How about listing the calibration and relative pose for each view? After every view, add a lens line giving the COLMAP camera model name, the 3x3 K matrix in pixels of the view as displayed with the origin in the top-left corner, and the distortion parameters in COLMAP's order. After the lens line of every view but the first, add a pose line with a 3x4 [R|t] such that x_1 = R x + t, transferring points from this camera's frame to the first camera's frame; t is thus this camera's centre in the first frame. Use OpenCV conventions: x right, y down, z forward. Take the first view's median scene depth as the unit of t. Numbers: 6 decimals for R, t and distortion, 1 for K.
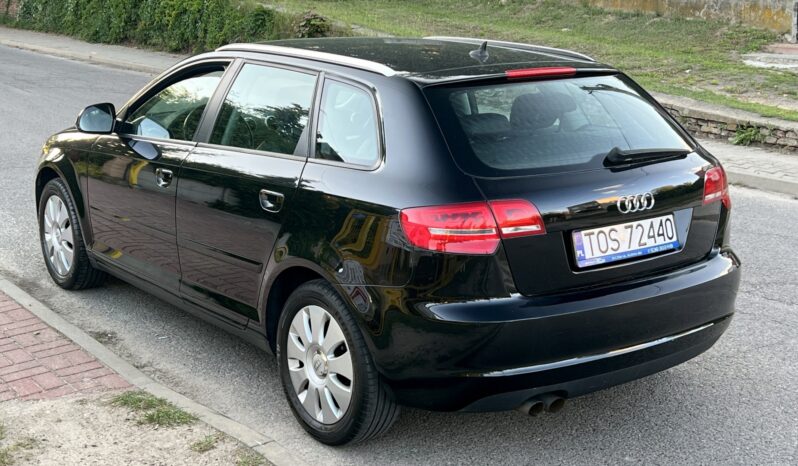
lens RADIAL K [[1084.3, 0, 399.0], [0, 1084.3, 233.0], [0, 0, 1]] dist [0.216352, -0.625858]
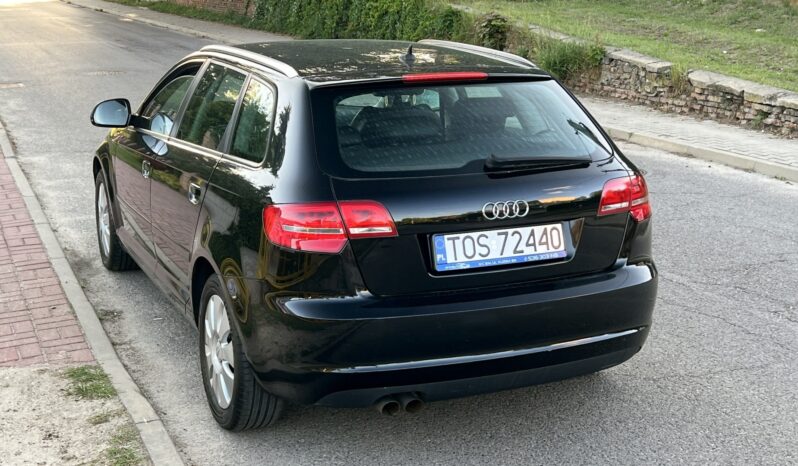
lens RADIAL K [[1084.3, 0, 399.0], [0, 1084.3, 233.0], [0, 0, 1]] dist [0.216352, -0.625858]
pose [[0.974844, 0.047045, -0.217868, 0.332209], [-0.046996, 0.998880, 0.005409, -0.007036], [0.217879, 0.004966, 0.975963, 0.011627]]
